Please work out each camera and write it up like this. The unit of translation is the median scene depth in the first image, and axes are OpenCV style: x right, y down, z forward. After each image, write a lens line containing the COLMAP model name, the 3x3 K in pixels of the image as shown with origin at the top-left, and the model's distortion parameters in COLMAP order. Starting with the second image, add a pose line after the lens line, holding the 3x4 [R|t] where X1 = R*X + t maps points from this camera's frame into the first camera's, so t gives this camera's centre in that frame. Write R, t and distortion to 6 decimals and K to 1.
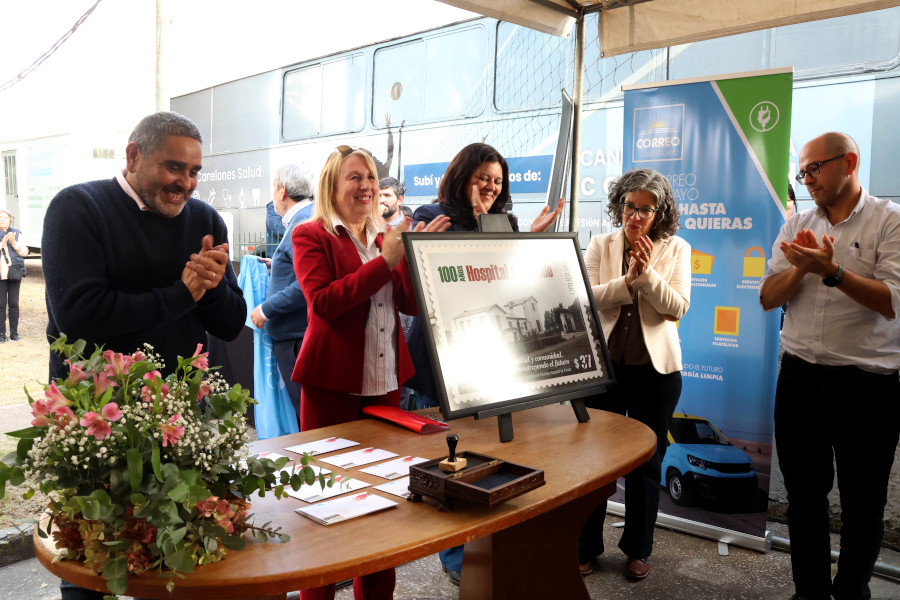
lens RADIAL K [[812.2, 0, 454.2], [0, 812.2, 296.7], [0, 0, 1]] dist [-0.089468, 0.034744]
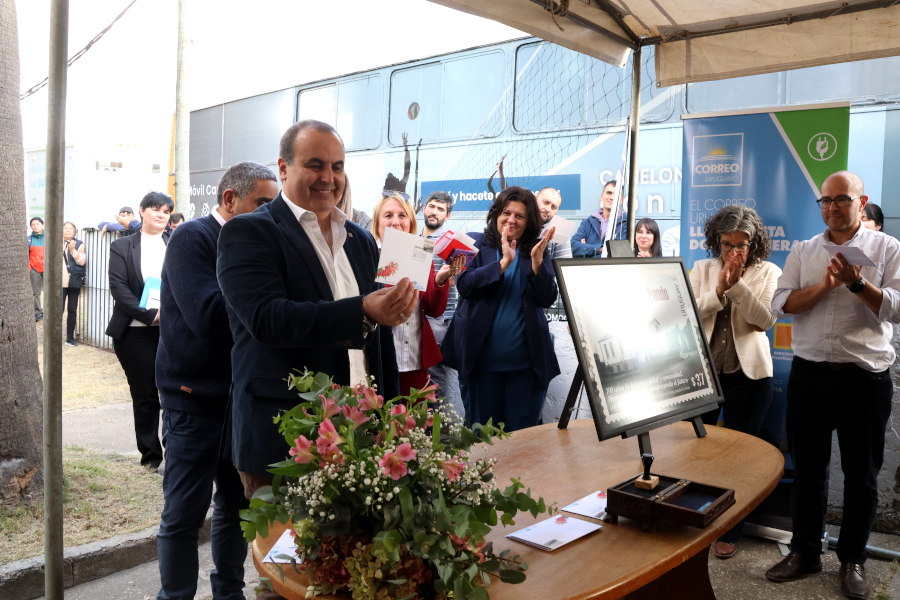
lens RADIAL K [[769.1, 0, 448.2], [0, 769.1, 293.0], [0, 0, 1]] dist [-0.103630, 0.026516]
pose [[0.999061, 0.003000, 0.043216, -0.154068], [-0.002522, 0.999935, -0.011102, -0.015517], [-0.043247, 0.010982, 0.999004, 0.016587]]
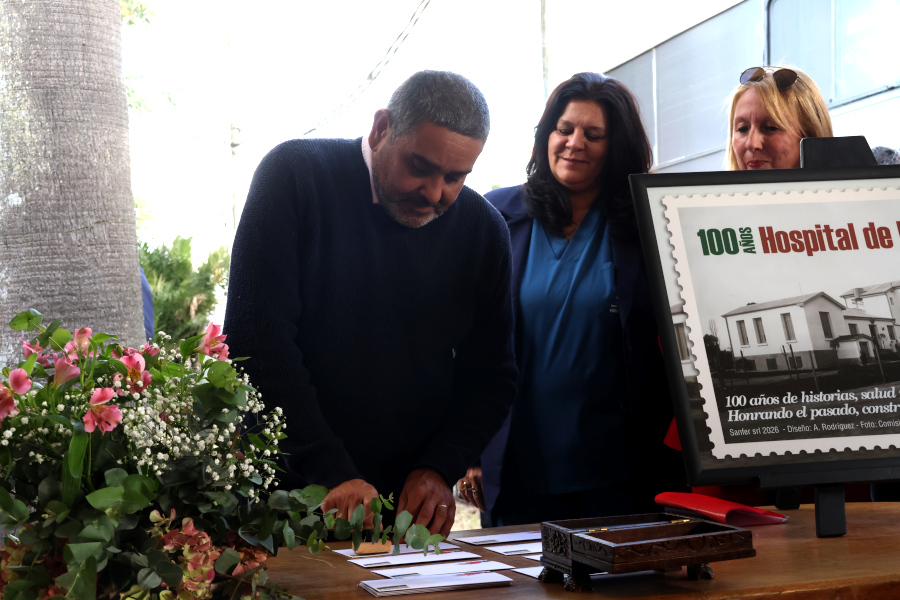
lens RADIAL K [[1523.6, 0, 448.9], [0, 1523.6, 300.4], [0, 0, 1]] dist [0.253593, 0.000000]
pose [[0.877629, -0.066447, -0.474713, 0.225404], [0.018184, 0.994248, -0.105550, 0.083258], [0.478996, 0.084002, 0.873789, -0.029865]]
